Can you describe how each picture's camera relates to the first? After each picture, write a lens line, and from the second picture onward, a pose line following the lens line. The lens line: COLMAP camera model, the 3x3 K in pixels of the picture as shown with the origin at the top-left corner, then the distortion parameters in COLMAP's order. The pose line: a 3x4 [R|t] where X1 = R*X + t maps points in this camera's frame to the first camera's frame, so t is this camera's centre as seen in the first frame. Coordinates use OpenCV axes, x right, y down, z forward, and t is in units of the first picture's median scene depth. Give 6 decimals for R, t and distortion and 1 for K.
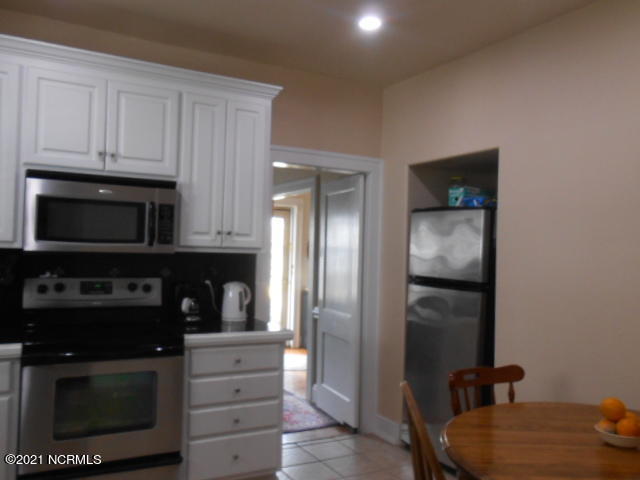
lens RADIAL K [[577.6, 0, 320.0], [0, 577.6, 240.0], [0, 0, 1]] dist [-0.013967, -0.014774]
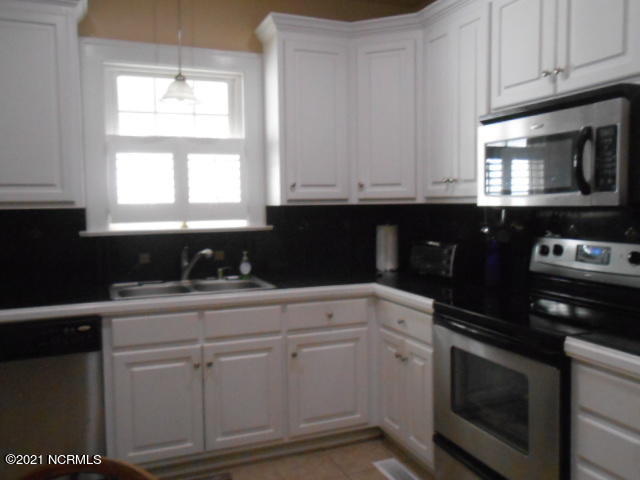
lens RADIAL K [[577.6, 0, 320.0], [0, 577.6, 240.0], [0, 0, 1]] dist [-0.013967, -0.014774]
pose [[-0.184824, 0.041335, -0.981902, 0.413391], [0.026573, 0.998960, 0.037051, 0.029693], [0.982412, -0.019244, -0.185731, 0.842330]]
